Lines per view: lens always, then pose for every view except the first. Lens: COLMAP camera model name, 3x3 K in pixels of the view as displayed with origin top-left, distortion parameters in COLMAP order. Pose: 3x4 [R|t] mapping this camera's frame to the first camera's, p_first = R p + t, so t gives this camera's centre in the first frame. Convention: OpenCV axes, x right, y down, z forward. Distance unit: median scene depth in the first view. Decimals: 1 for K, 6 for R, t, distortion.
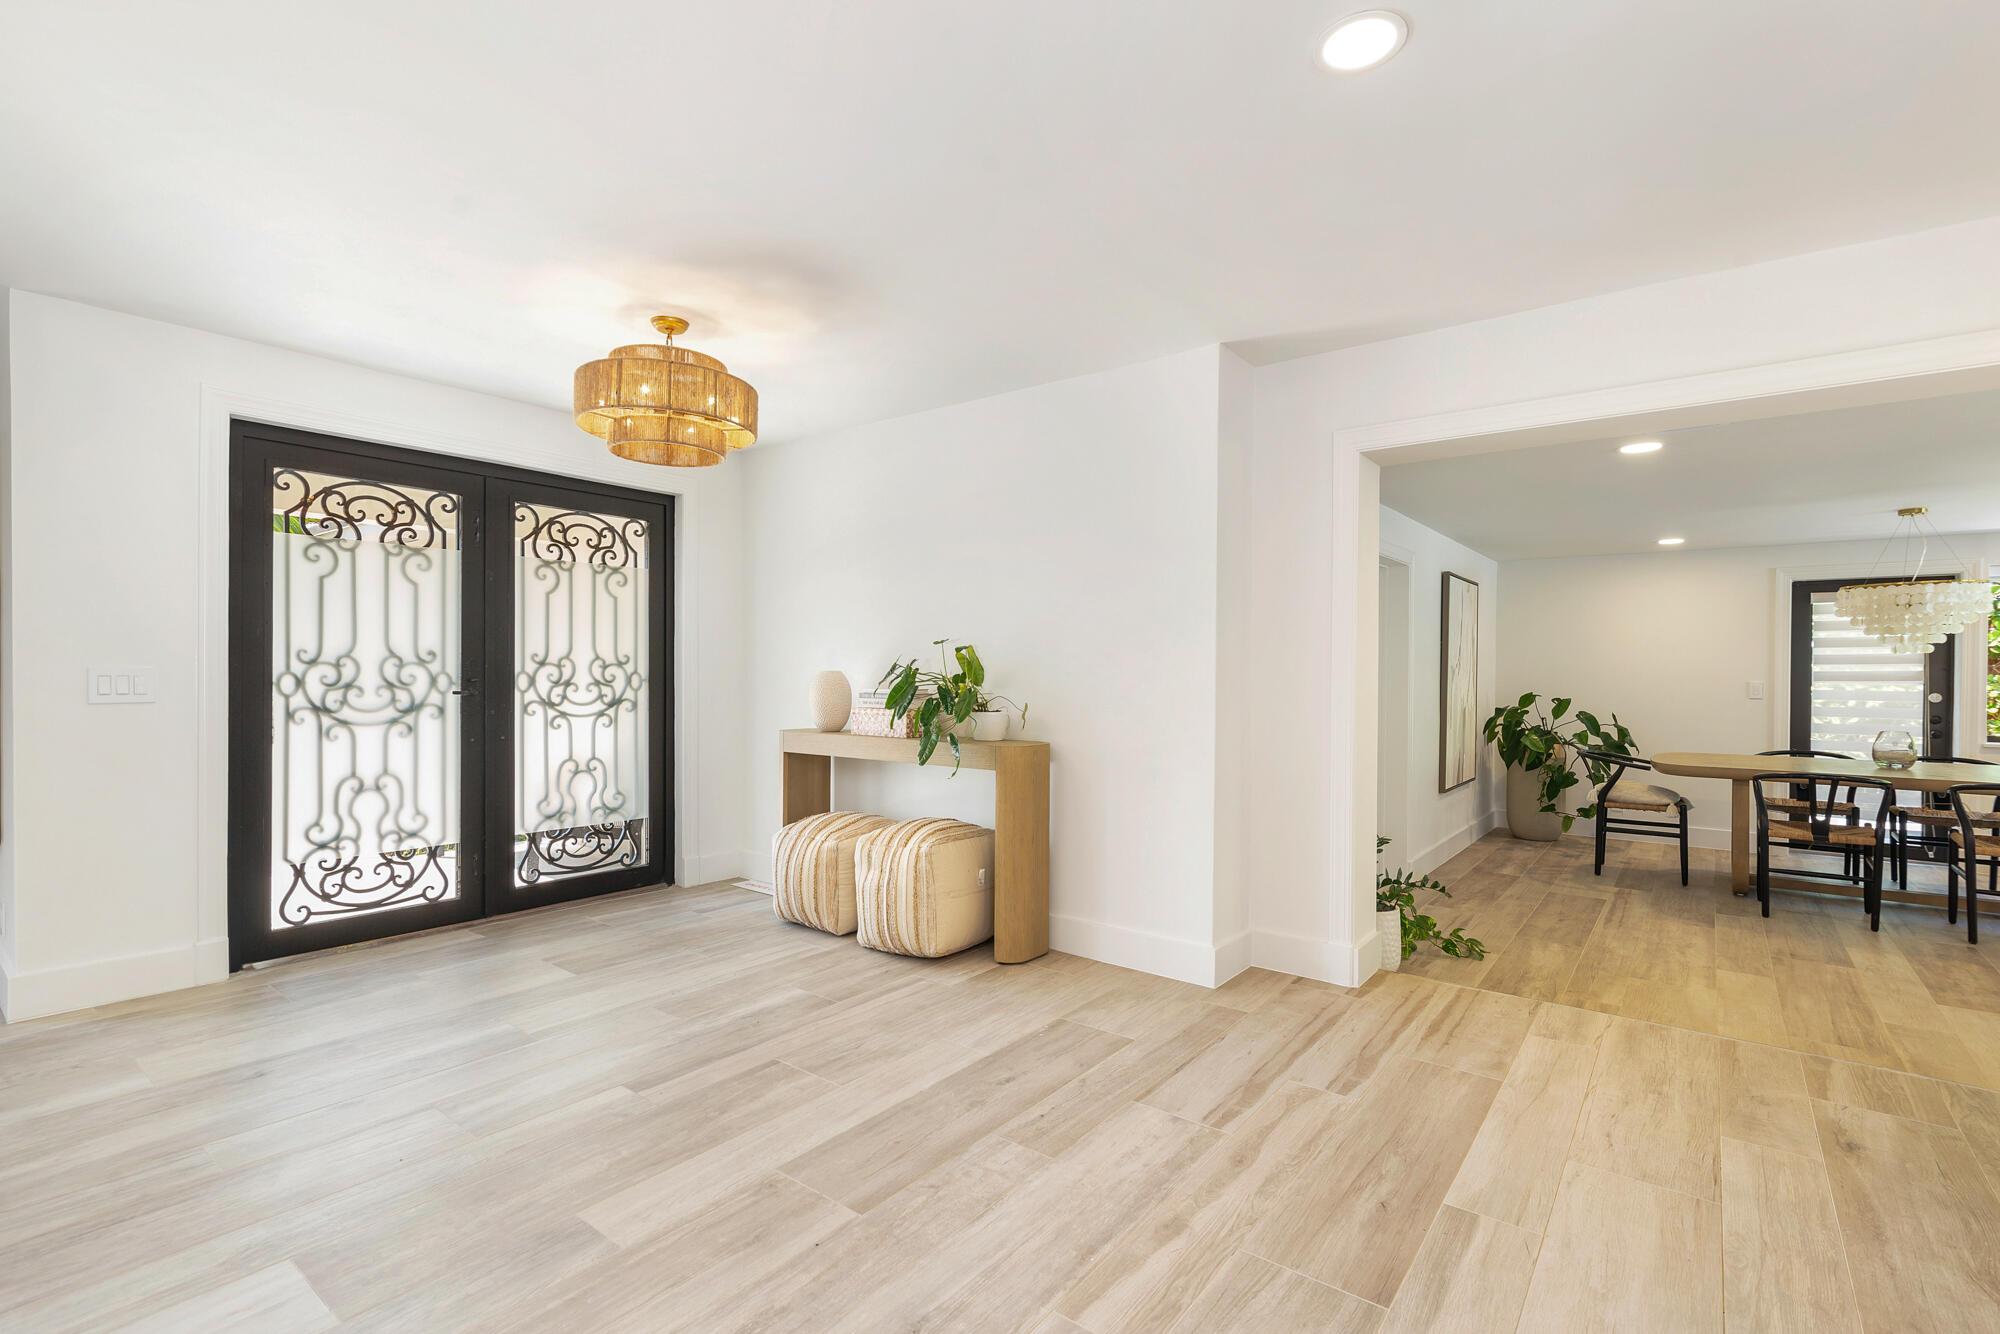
lens RADIAL K [[913.1, 0, 1002.2], [0, 913.1, 672.0], [0, 0, 1]] dist [0.005097, -0.002183]
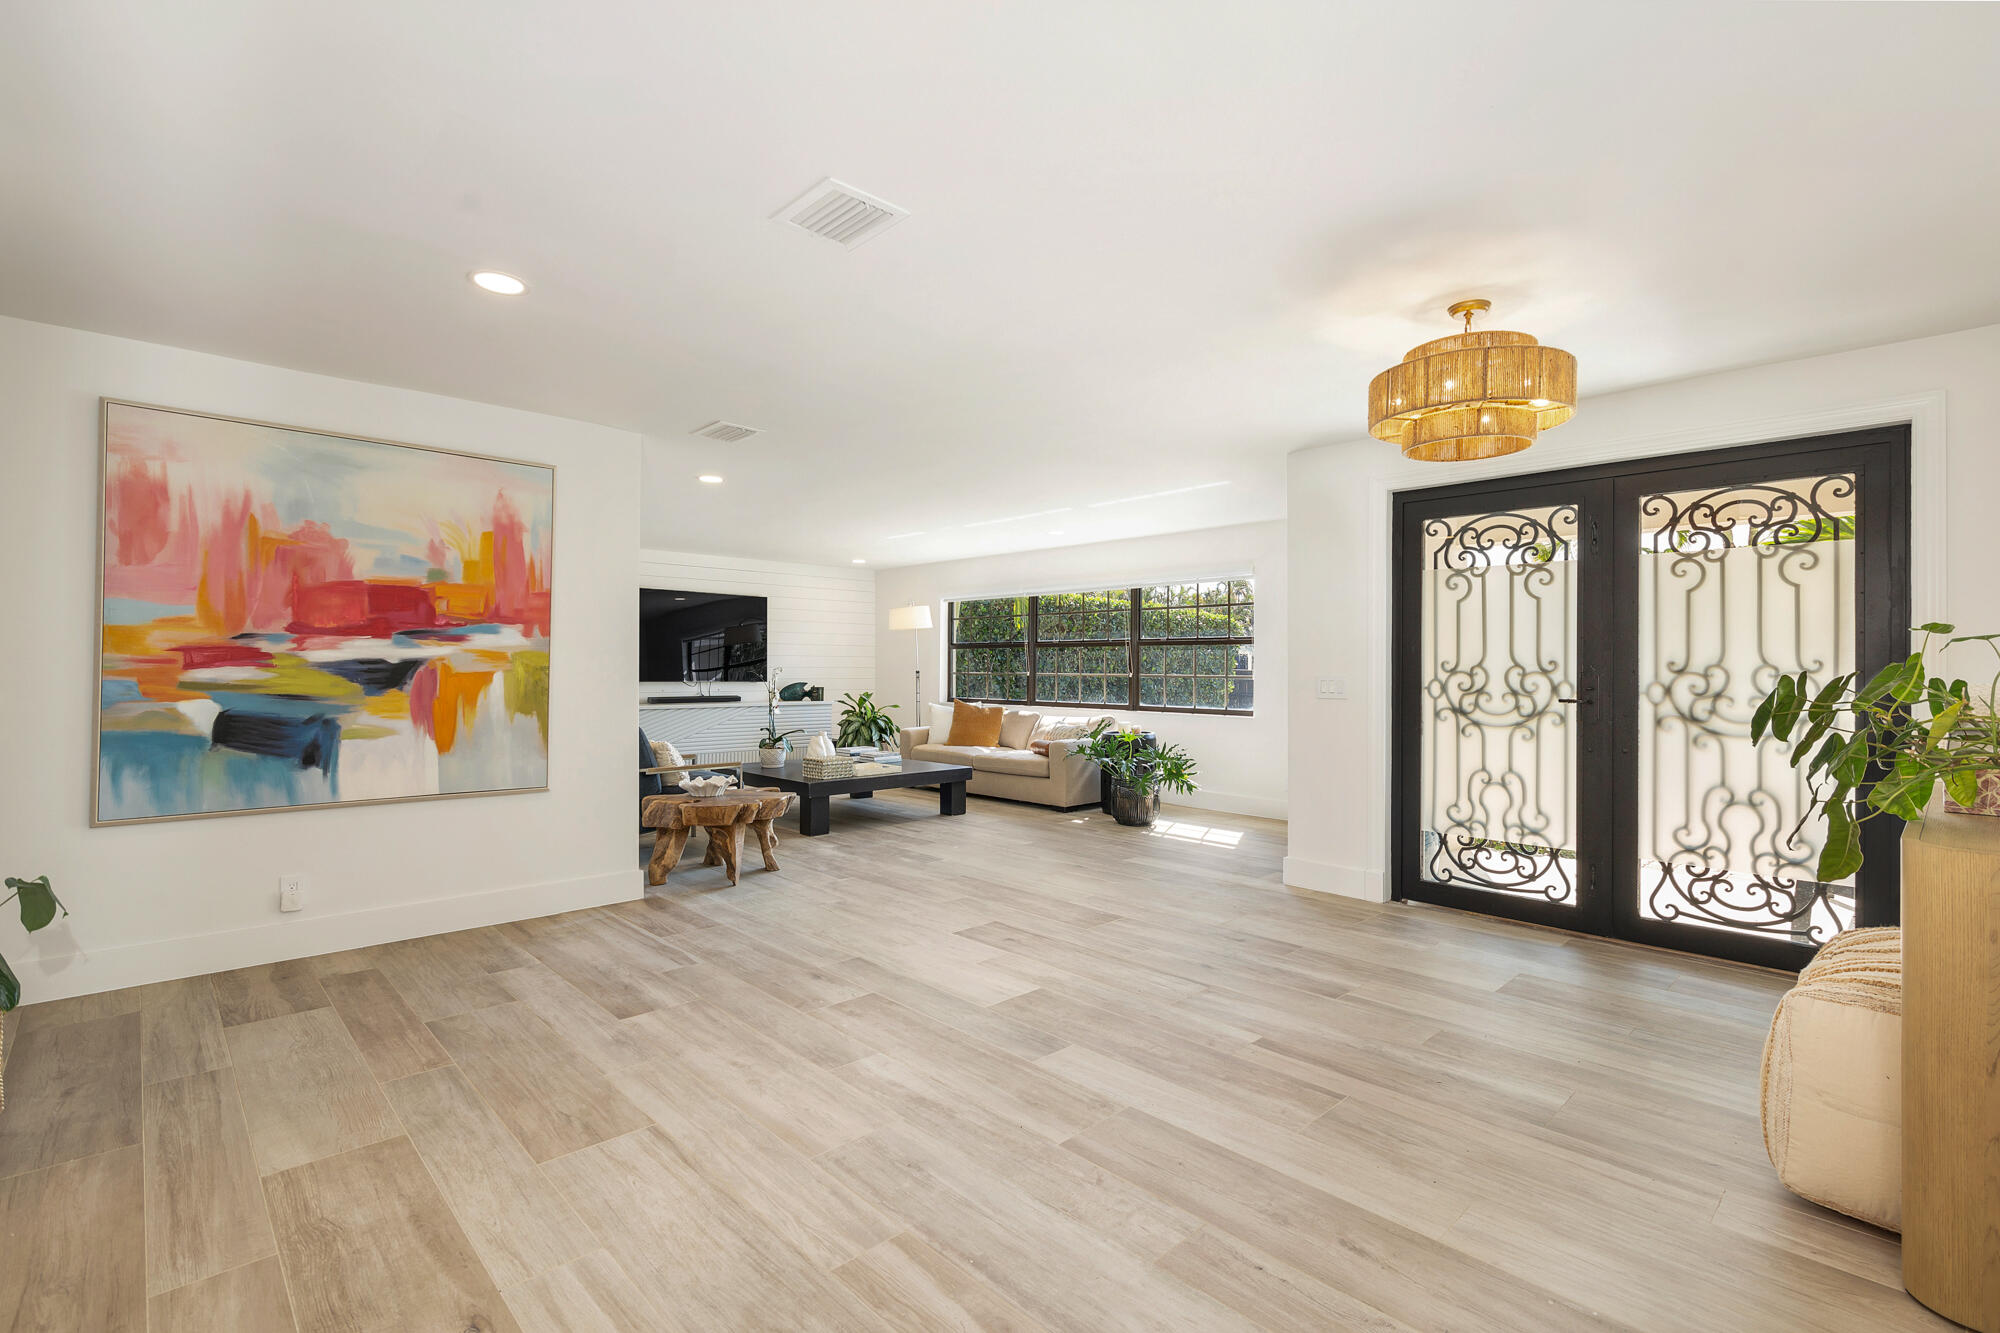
lens RADIAL K [[907.6, 0, 1012.5], [0, 907.6, 678.1], [0, 0, 1]] dist [-0.000786, -0.000352]
pose [[-0.139504, 0.005395, -0.990207, 0.520031], [-0.005940, 0.999963, 0.006285, -0.006134], [0.990204, 0.006759, -0.139467, 0.570671]]
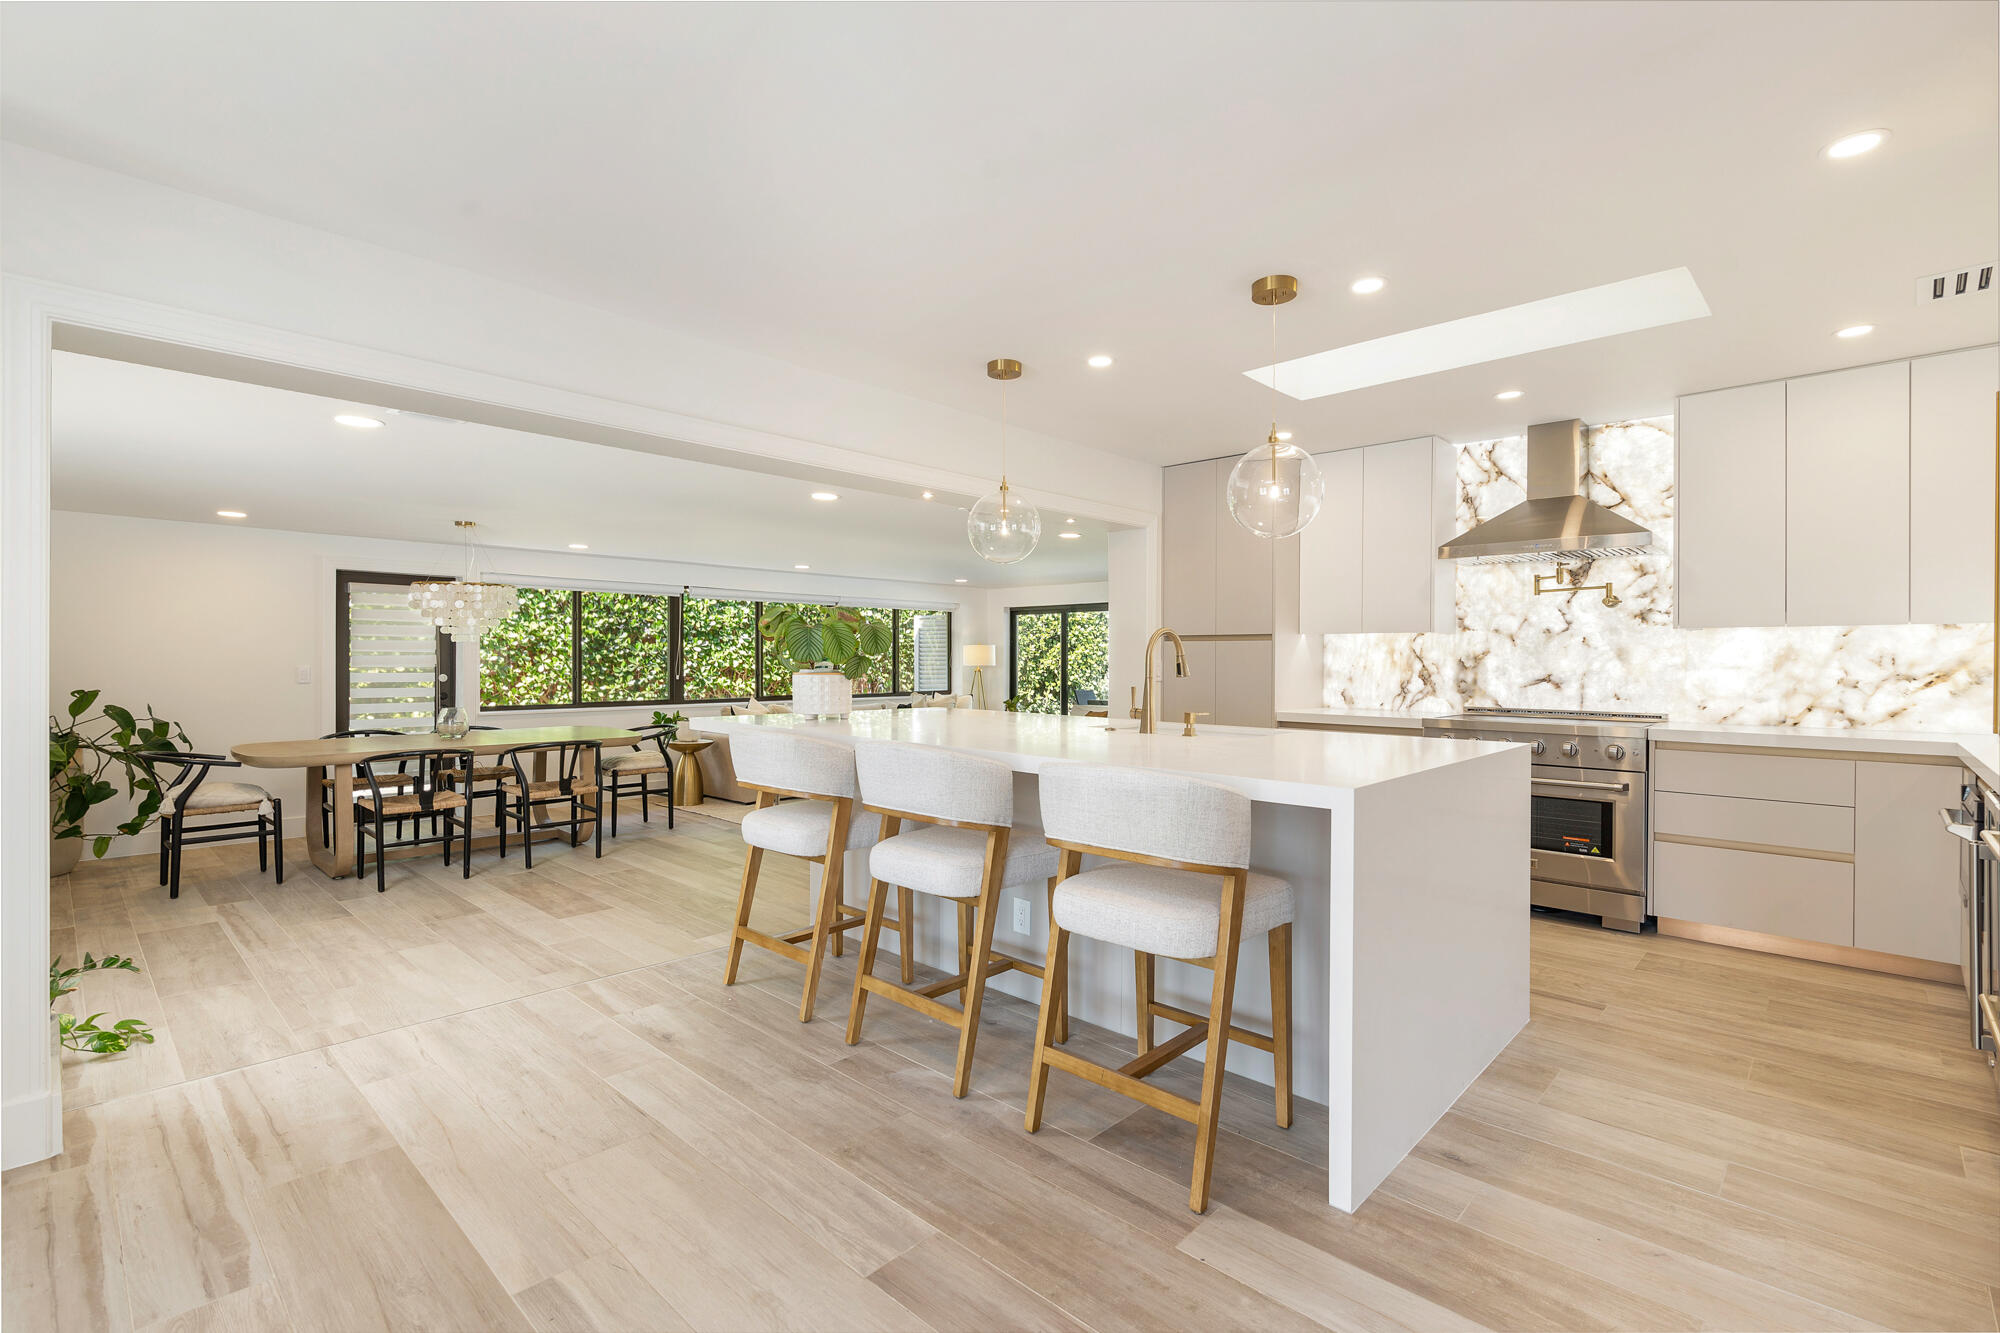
lens RADIAL K [[907.6, 0, 1001.3], [0, 907.6, 663.6], [0, 0, 1]] dist [-0.000786, -0.000352]
pose [[0.094850, -0.008525, 0.995455, -0.159864], [-0.003738, 0.999953, 0.008920, -0.006332], [-0.995485, -0.004567, 0.094814, 0.250217]]
